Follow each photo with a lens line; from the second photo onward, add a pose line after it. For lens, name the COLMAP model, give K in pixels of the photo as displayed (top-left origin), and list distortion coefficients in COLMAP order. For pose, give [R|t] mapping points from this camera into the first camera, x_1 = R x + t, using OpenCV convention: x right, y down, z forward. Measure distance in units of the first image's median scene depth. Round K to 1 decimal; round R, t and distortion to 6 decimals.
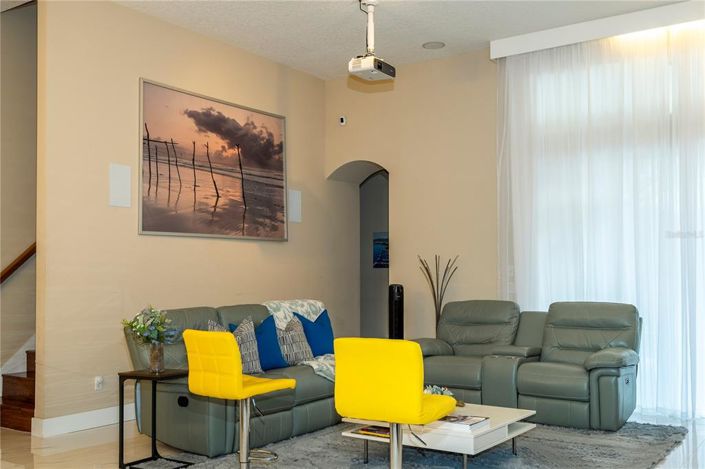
lens RADIAL K [[716.8, 0, 355.7], [0, 716.8, 258.4], [0, 0, 1]] dist [0.025921, 0.000000]
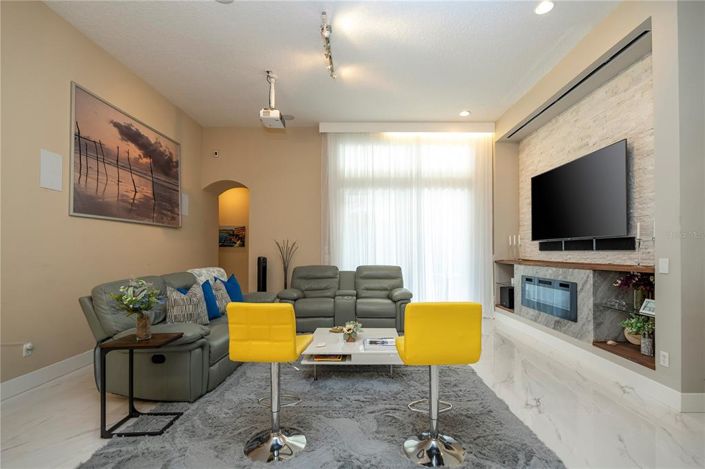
lens RADIAL K [[324.4, 0, 365.7], [0, 324.4, 247.4], [0, 0, 1]] dist [0.002341, 0.000094]
pose [[0.826158, 0.011608, 0.563319, -0.193160], [-0.017987, 0.999822, 0.005777, 0.006851], [-0.563151, -0.014905, 0.826220, 0.279738]]
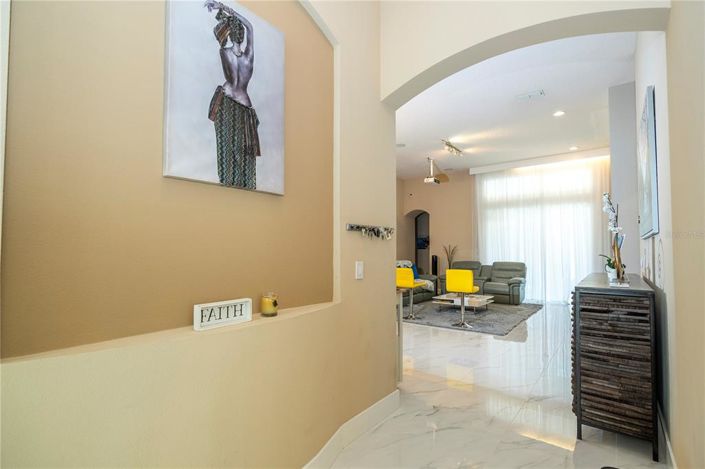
lens RADIAL K [[324.4, 0, 362.7], [0, 324.4, 242.3], [0, 0, 1]] dist [0.002341, 0.000094]
pose [[0.998499, 0.002759, -0.054698, -0.174533], [-0.003026, 0.999984, -0.004802, -0.008339], [0.054684, 0.004960, 0.998491, -0.311329]]
